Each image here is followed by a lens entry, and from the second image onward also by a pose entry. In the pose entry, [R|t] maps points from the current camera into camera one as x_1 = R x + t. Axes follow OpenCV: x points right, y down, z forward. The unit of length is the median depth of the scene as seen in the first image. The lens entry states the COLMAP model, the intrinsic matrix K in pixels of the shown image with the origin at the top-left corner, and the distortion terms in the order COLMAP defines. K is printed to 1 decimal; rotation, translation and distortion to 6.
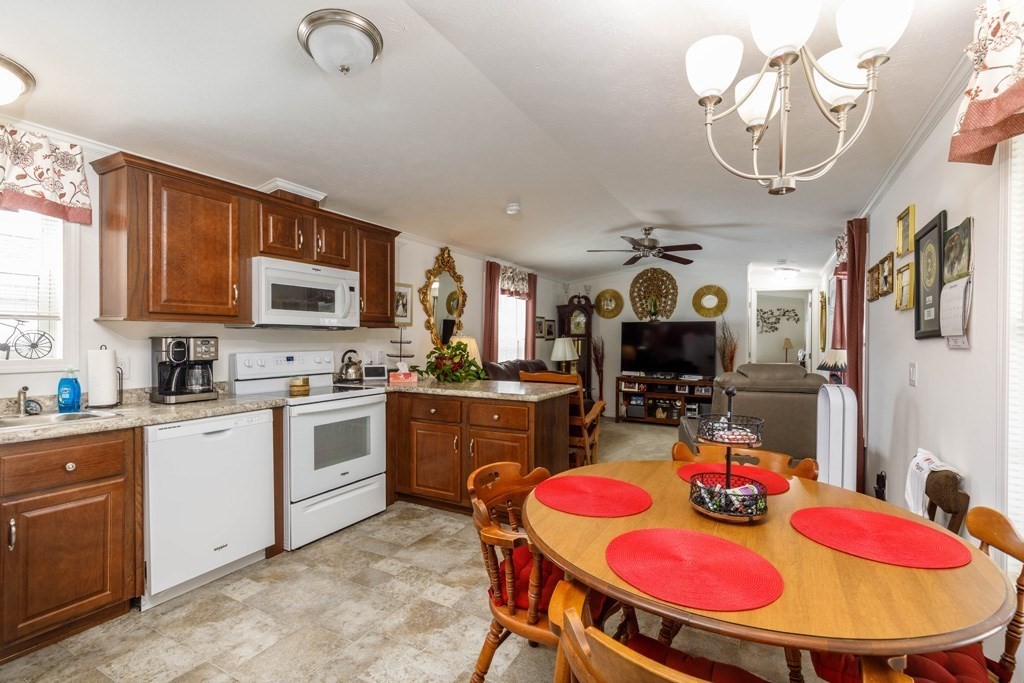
lens RADIAL K [[466.1, 0, 512.0], [0, 466.1, 341.5], [0, 0, 1]] dist [0.018363, 0.000000]
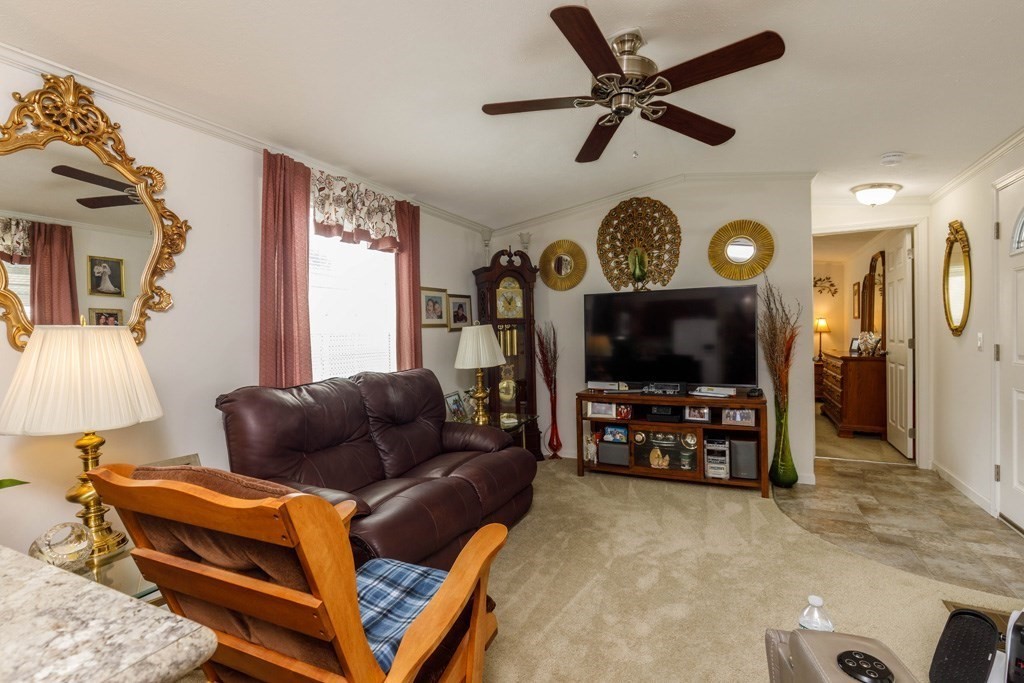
lens RADIAL K [[481.1, 0, 512.0], [0, 481.1, 341.5], [0, 0, 1]] dist [-0.000544, -0.000218]
pose [[0.998208, -0.034617, 0.048819, 0.121122], [0.033850, 0.999292, 0.016439, 0.003043], [-0.049354, -0.014757, 0.998672, 0.435785]]
